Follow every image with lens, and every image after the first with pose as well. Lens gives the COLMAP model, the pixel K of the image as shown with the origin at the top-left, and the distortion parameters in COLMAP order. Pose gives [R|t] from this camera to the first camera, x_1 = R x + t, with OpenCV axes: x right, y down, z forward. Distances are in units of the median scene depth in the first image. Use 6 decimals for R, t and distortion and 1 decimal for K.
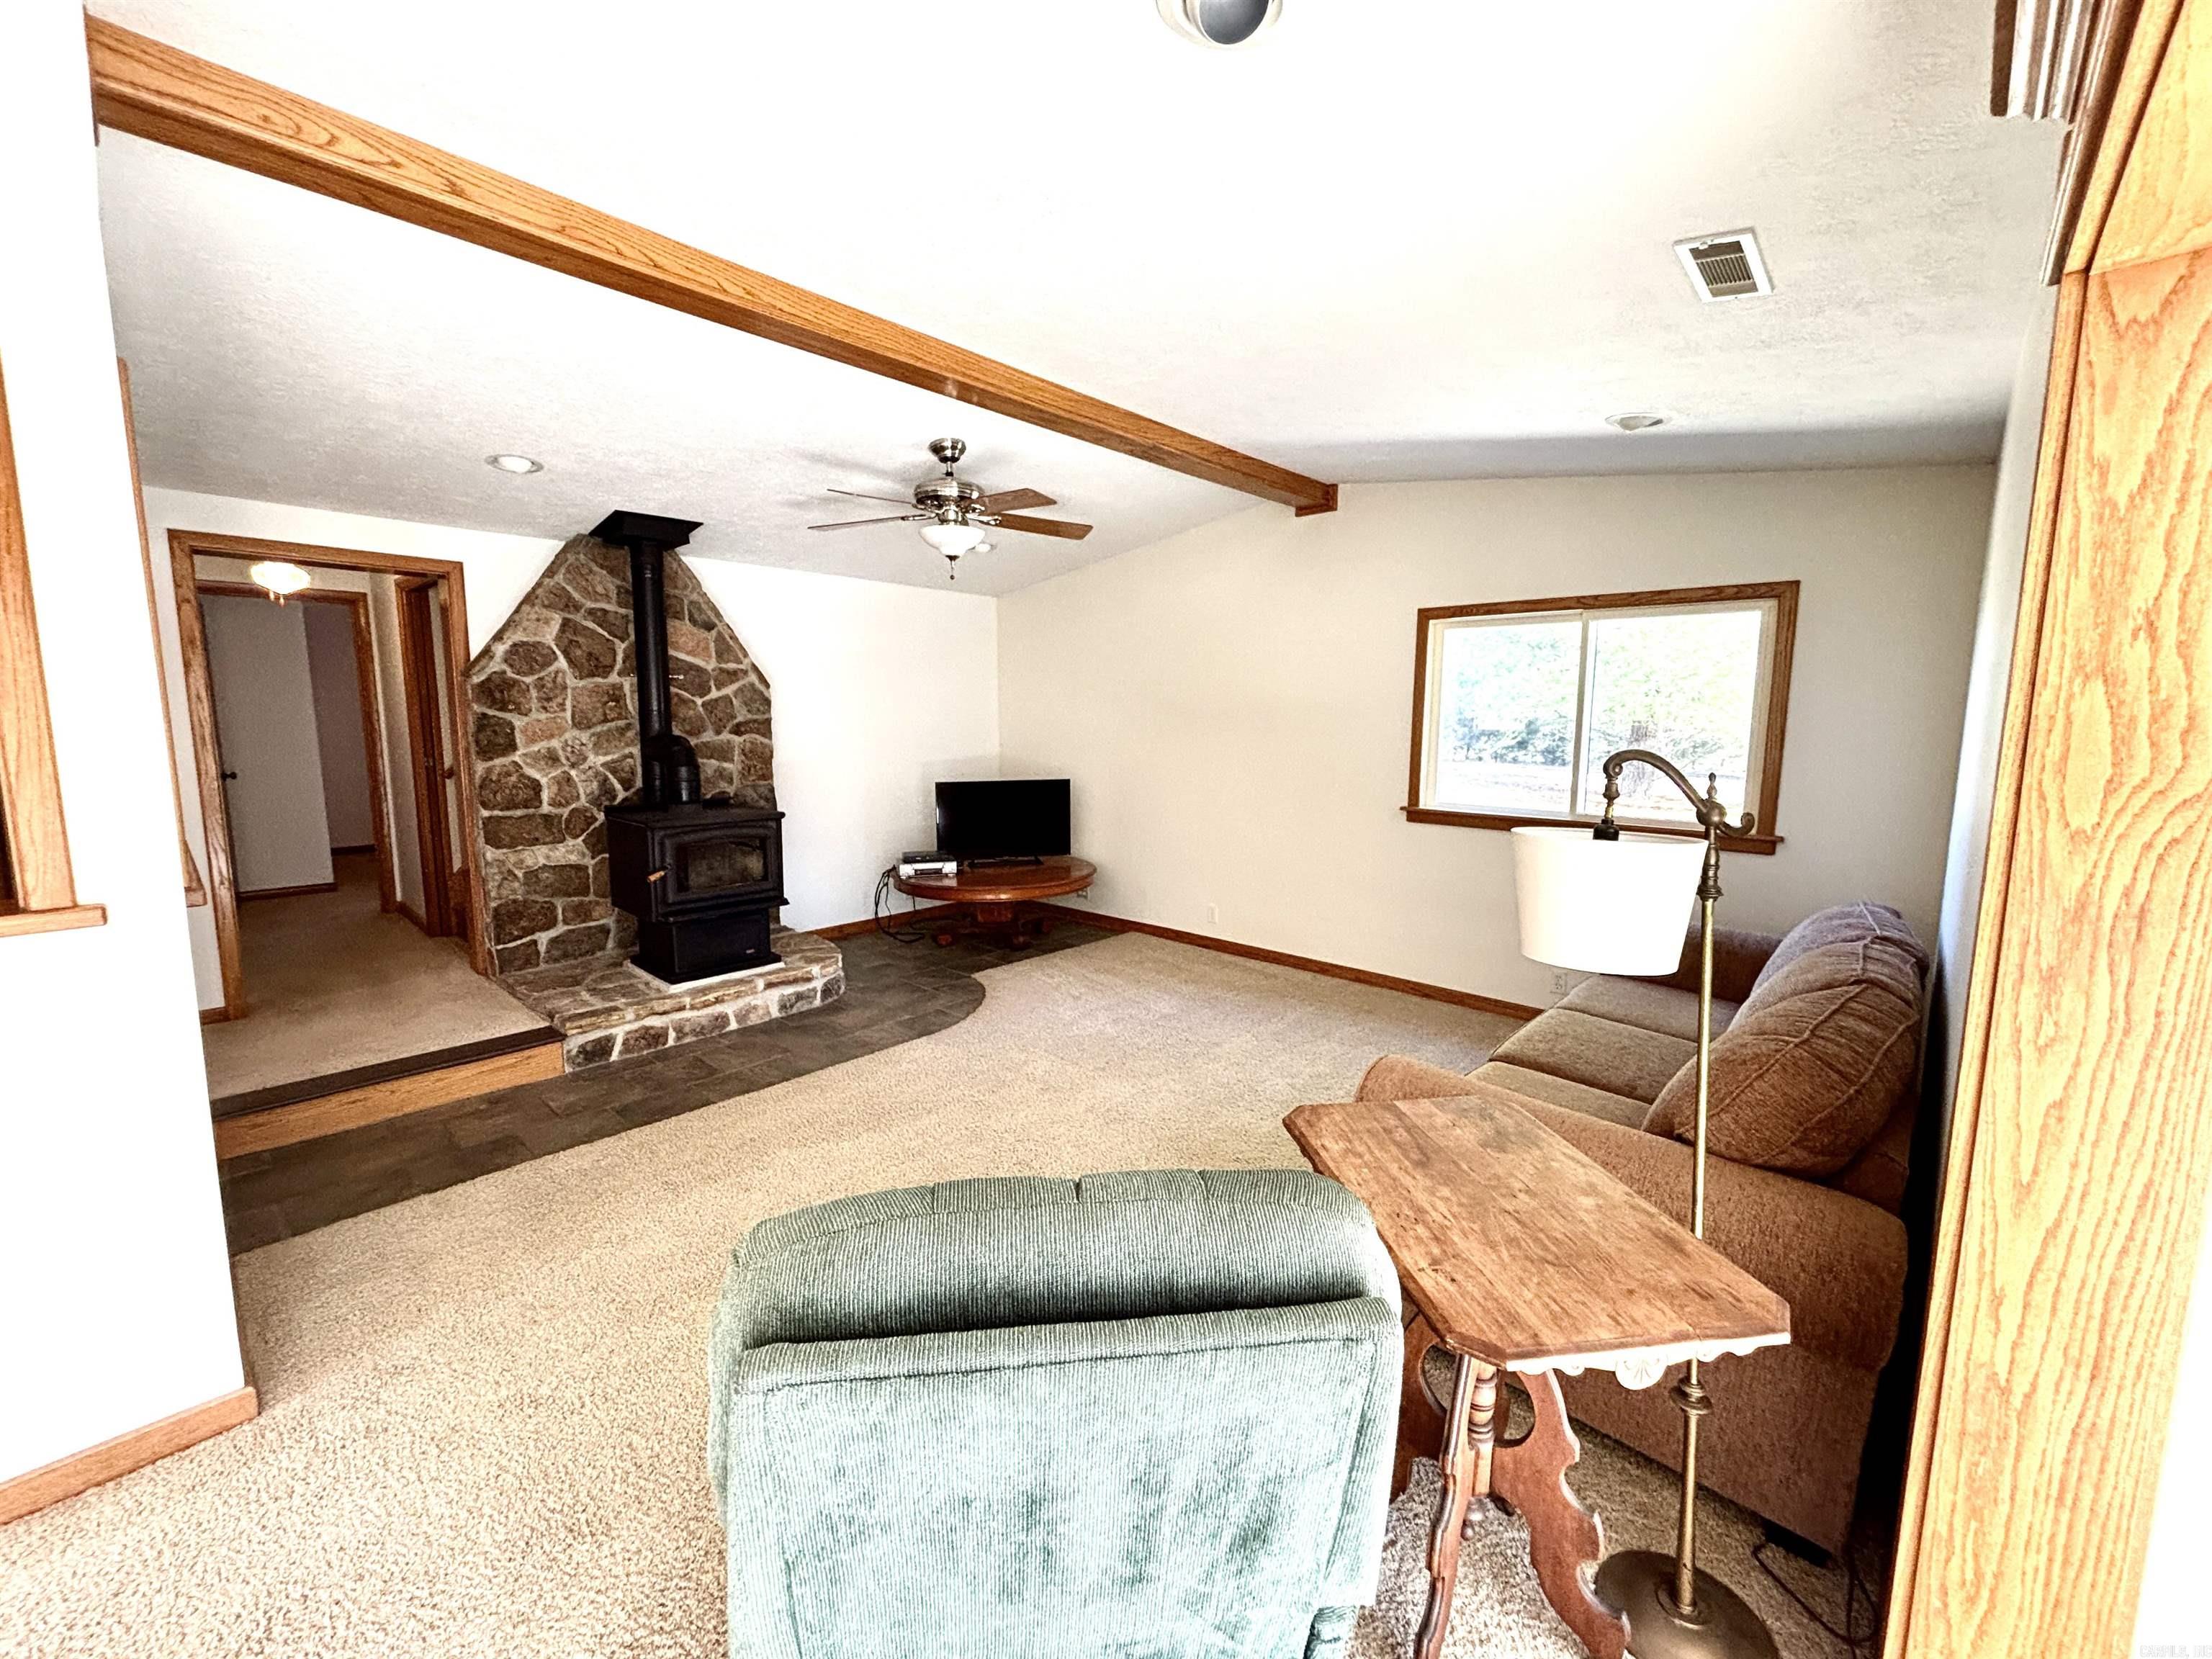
lens RADIAL K [[882.9, 0, 1100.7], [0, 882.9, 827.4], [0, 0, 1]] dist [-0.005313, 0.000617]
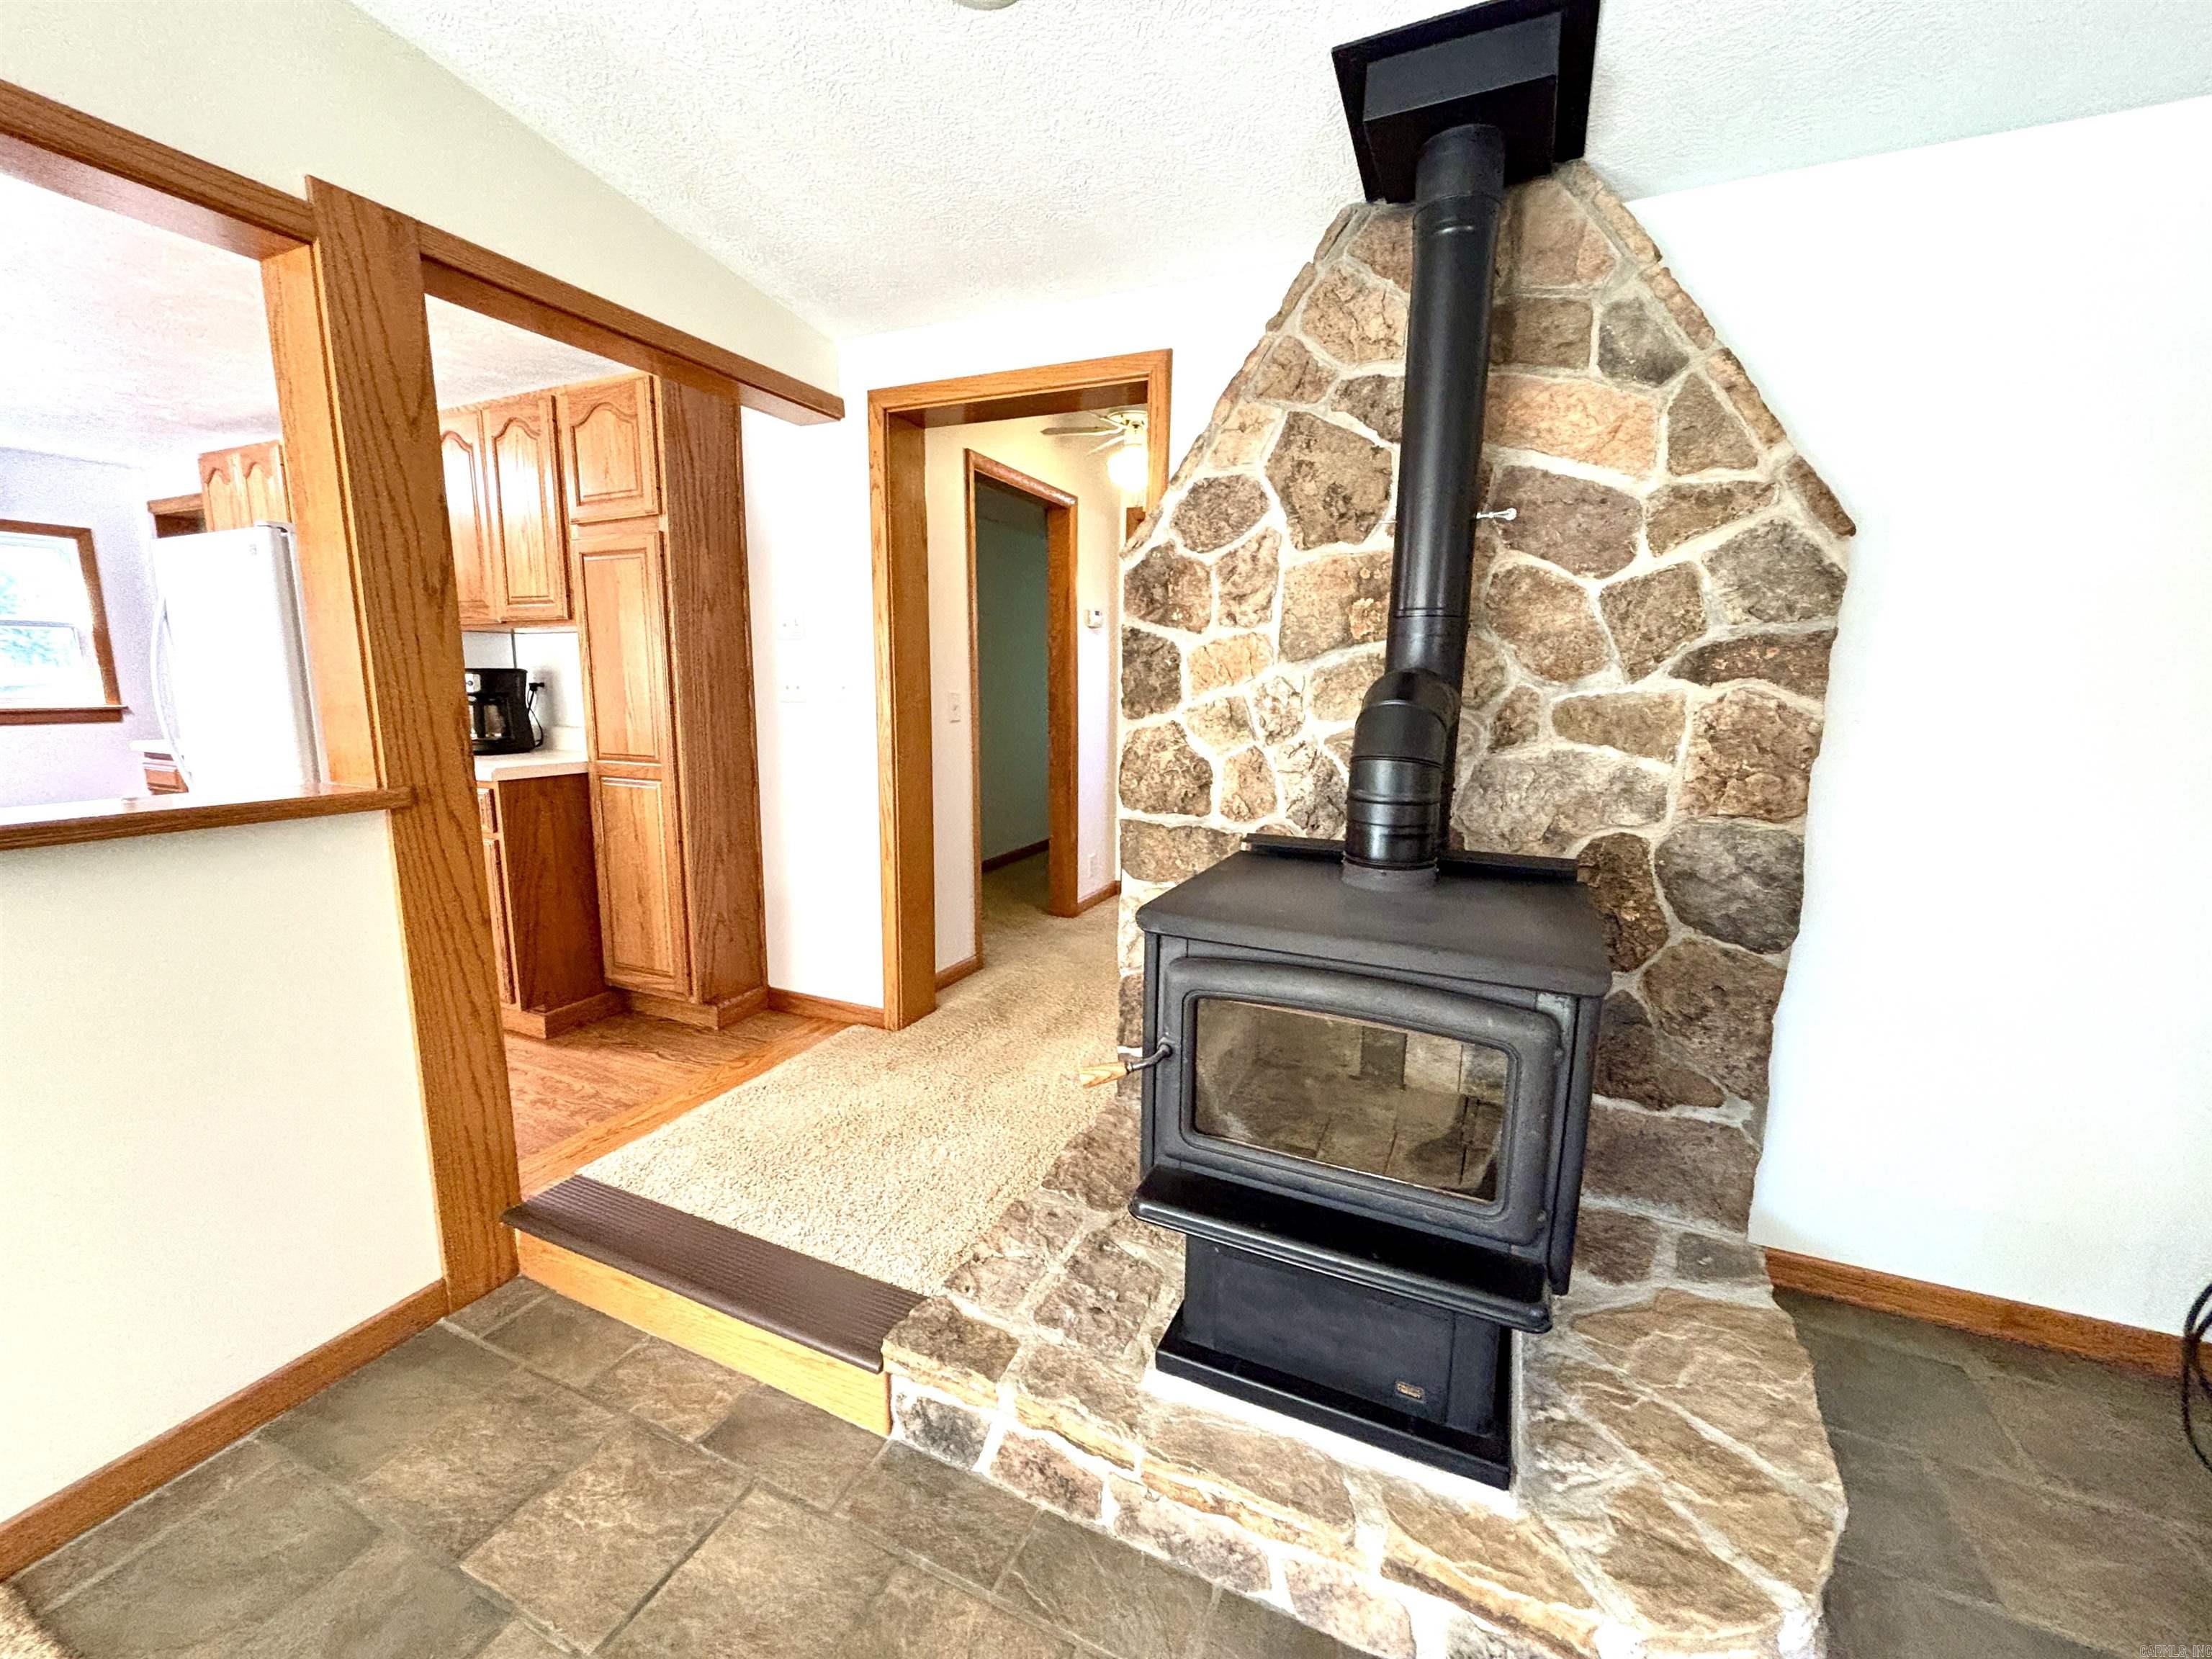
lens RADIAL K [[882.9, 0, 1100.7], [0, 882.9, 827.4], [0, 0, 1]] dist [-0.005313, 0.000617]
pose [[0.319799, 0.160810, -0.933739, -0.181751], [-0.125271, 0.984017, 0.126564, -0.073569], [0.939167, 0.076495, 0.334833, 0.782887]]
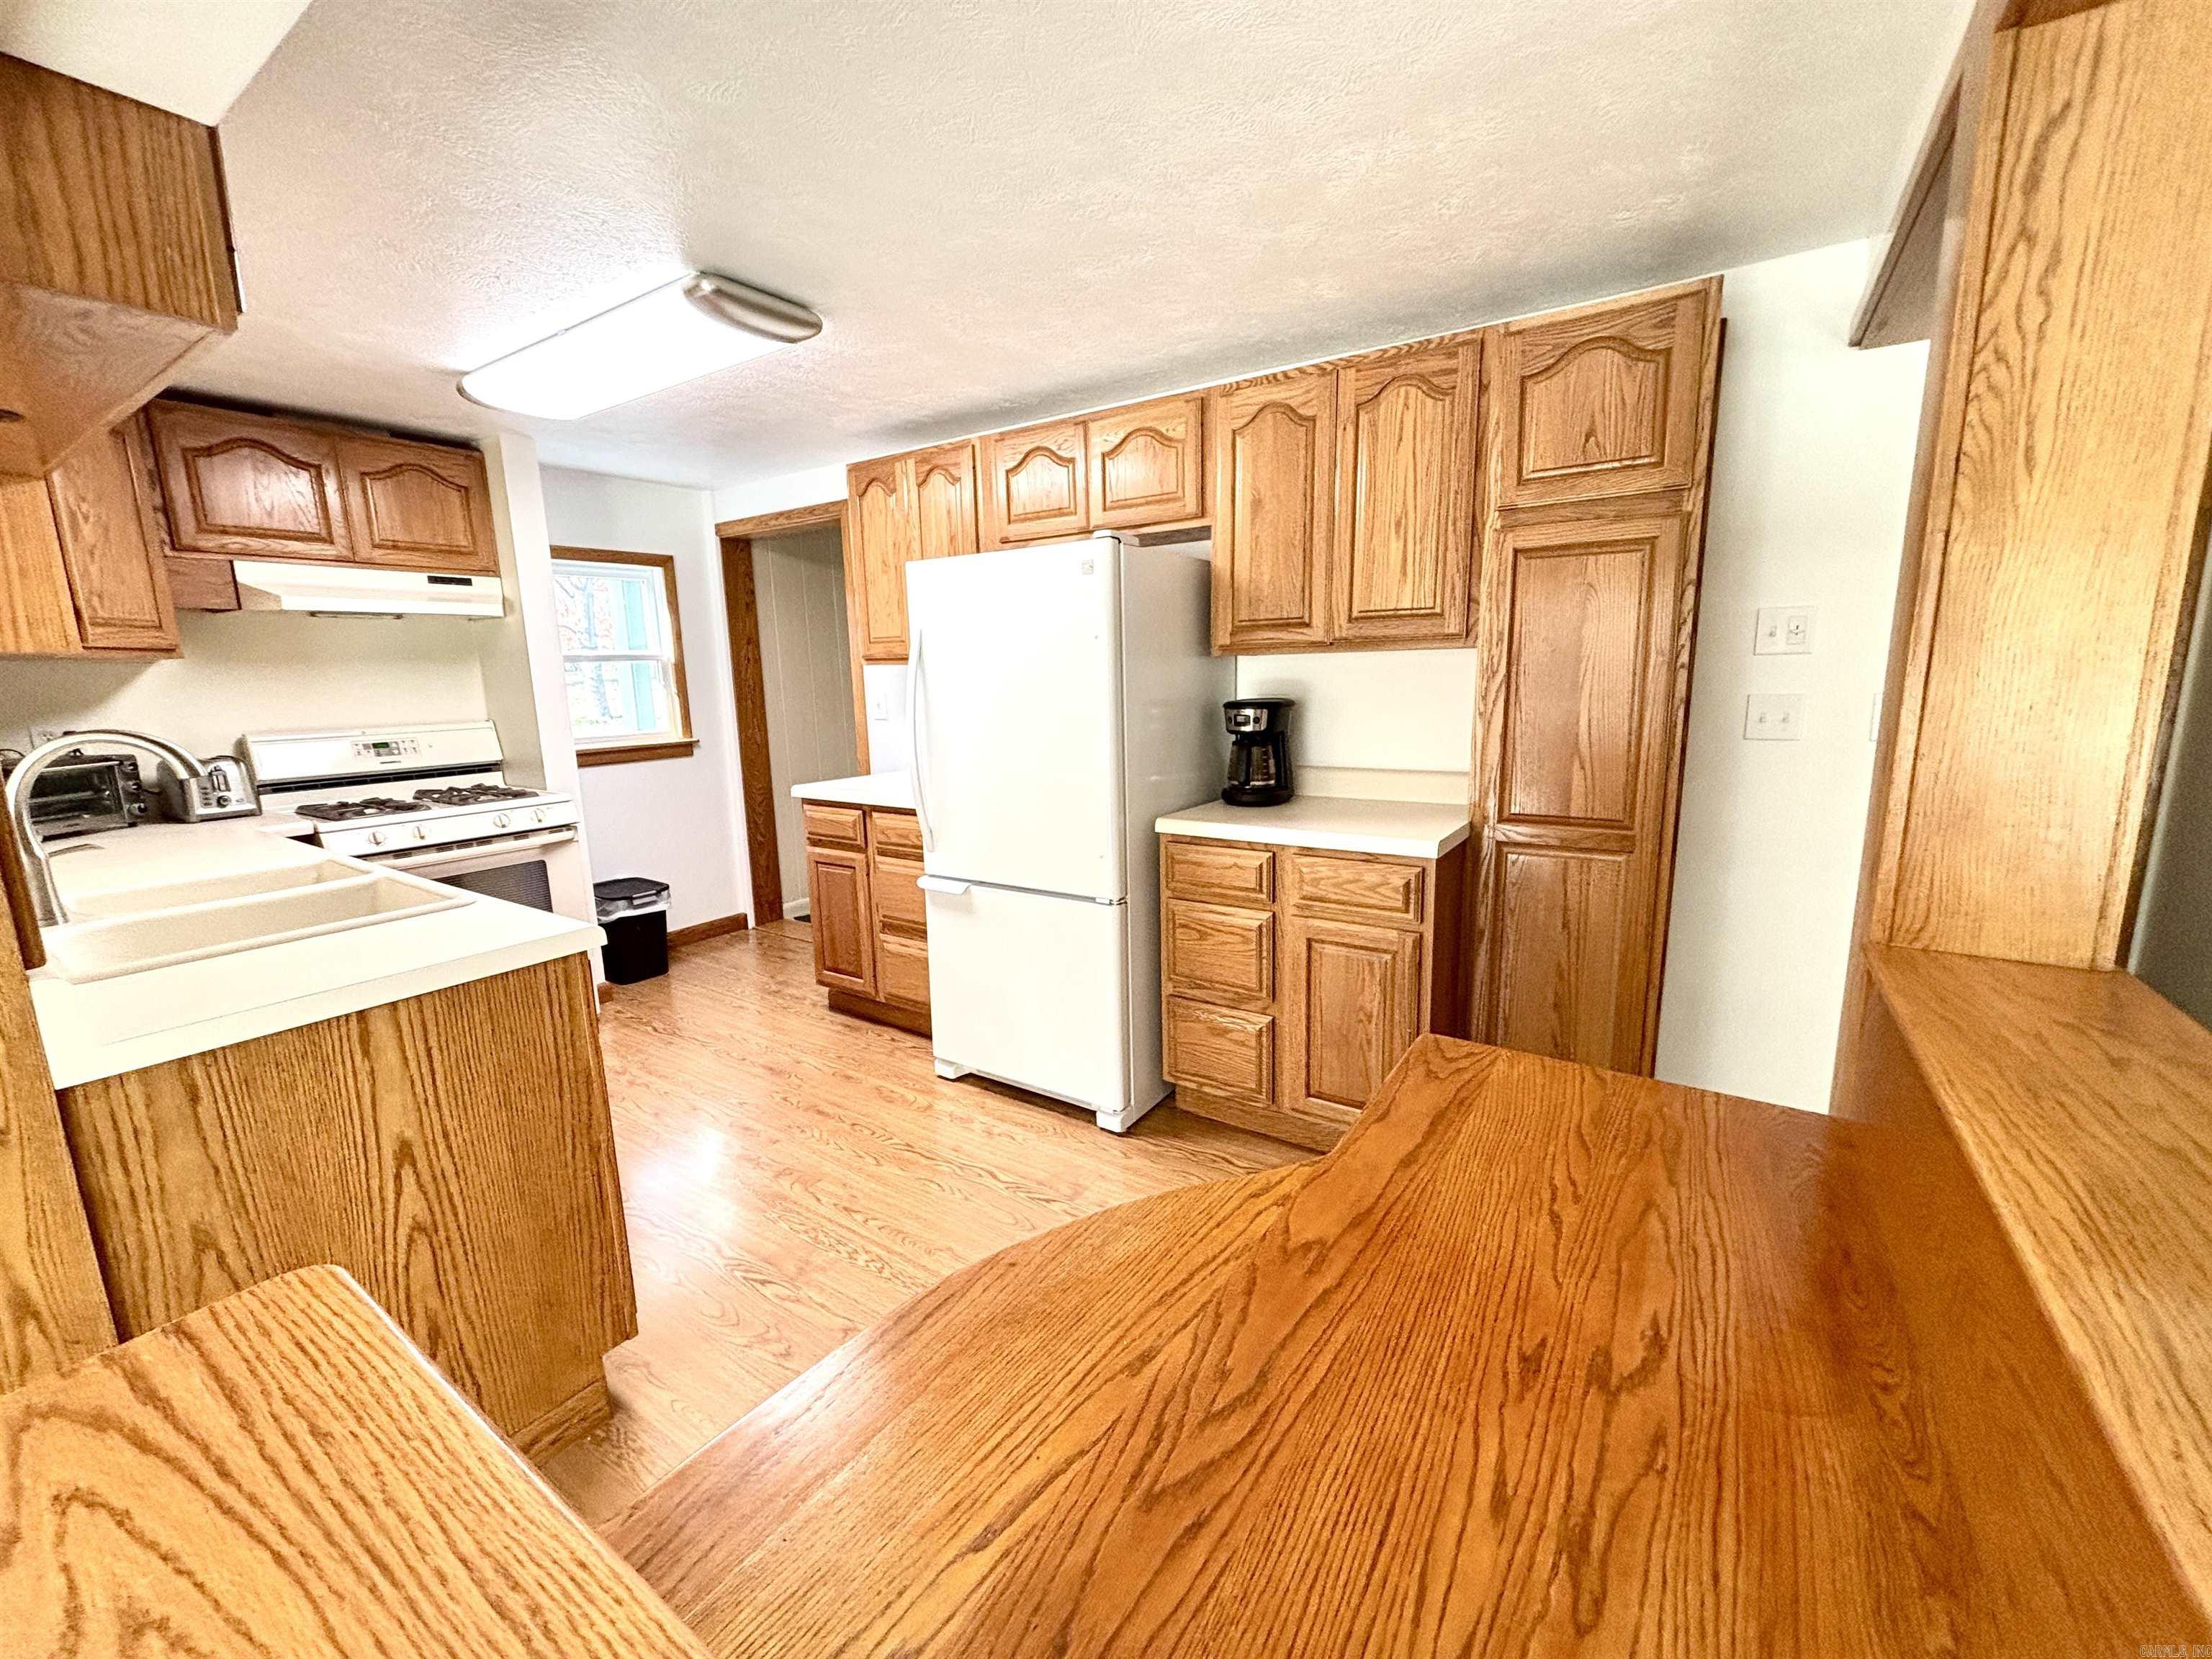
lens RADIAL K [[892.4, 0, 1094.3], [0, 892.4, 825.0], [0, 0, 1]] dist [0.002409, 0.000742]
pose [[0.144319, 0.167222, -0.975299, -0.473755], [-0.100047, 0.983033, 0.153743, -0.044476], [0.984460, 0.075388, 0.158601, 0.326043]]
